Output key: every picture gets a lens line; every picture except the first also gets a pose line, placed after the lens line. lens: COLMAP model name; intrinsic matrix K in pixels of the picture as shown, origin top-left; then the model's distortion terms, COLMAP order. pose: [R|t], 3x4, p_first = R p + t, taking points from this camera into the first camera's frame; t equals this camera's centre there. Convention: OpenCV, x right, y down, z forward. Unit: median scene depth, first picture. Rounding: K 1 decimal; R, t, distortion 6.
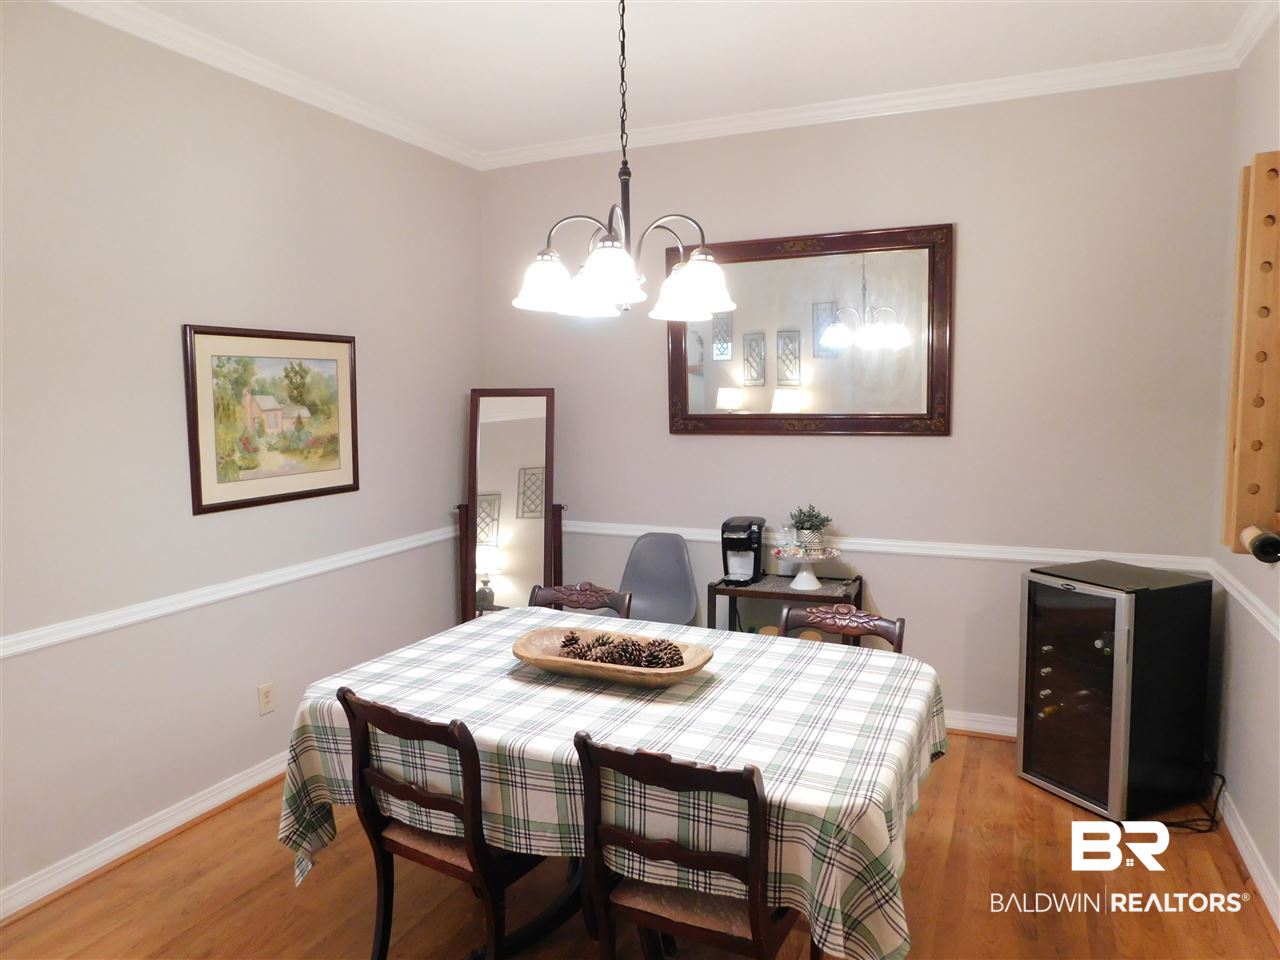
lens RADIAL K [[842.9, 0, 640.0], [0, 842.9, 480.0], [0, 0, 1]] dist [-0.037028, -0.001064]
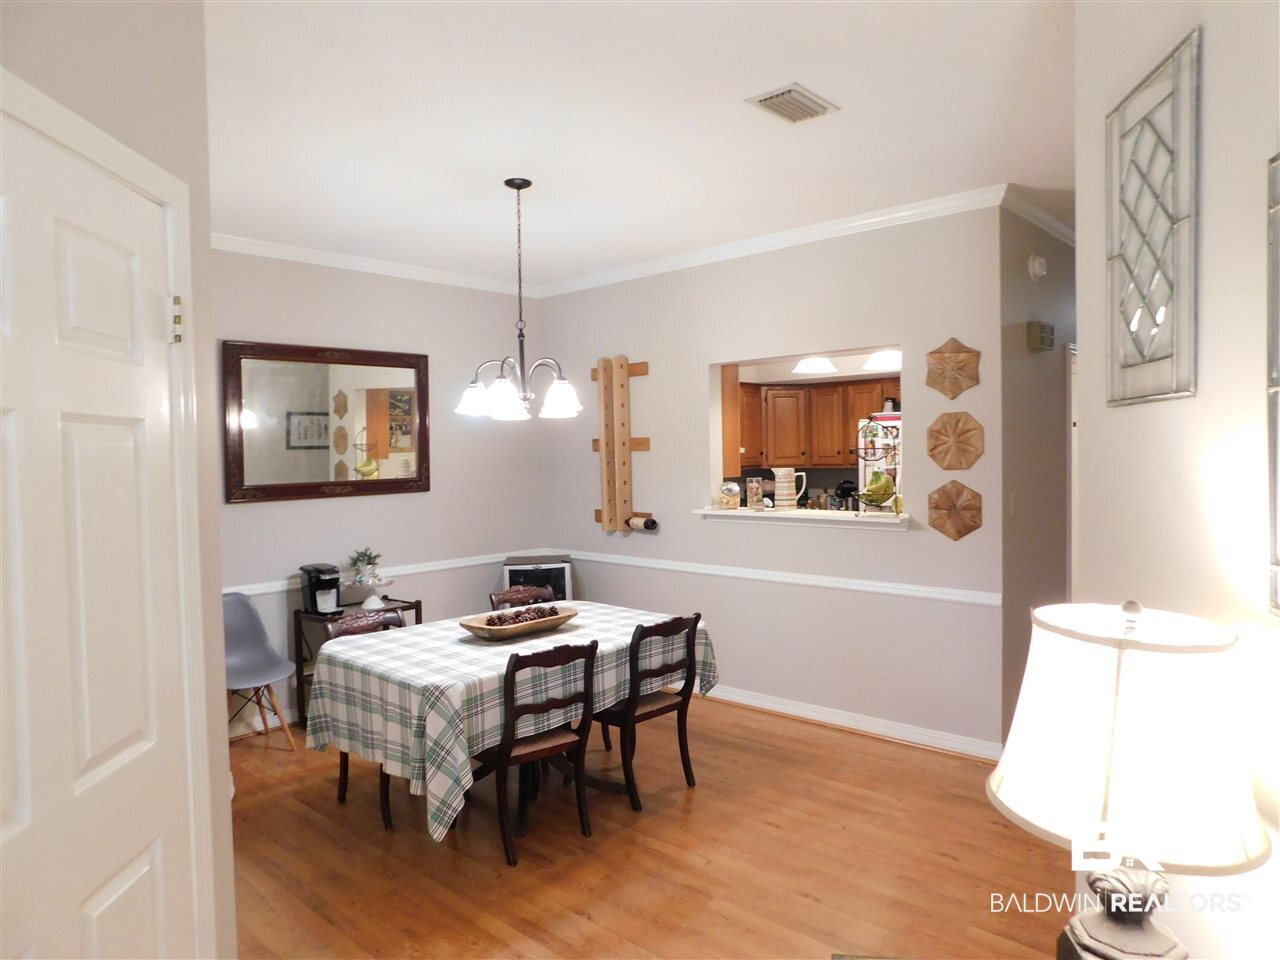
lens RADIAL K [[842.9, 0, 640.0], [0, 842.9, 480.0], [0, 0, 1]] dist [-0.037028, -0.001064]
pose [[0.328760, -0.026785, 0.944034, -1.047227], [0.113302, 0.993497, -0.011269, -0.013872], [-0.937593, 0.110665, 0.329656, 0.148392]]
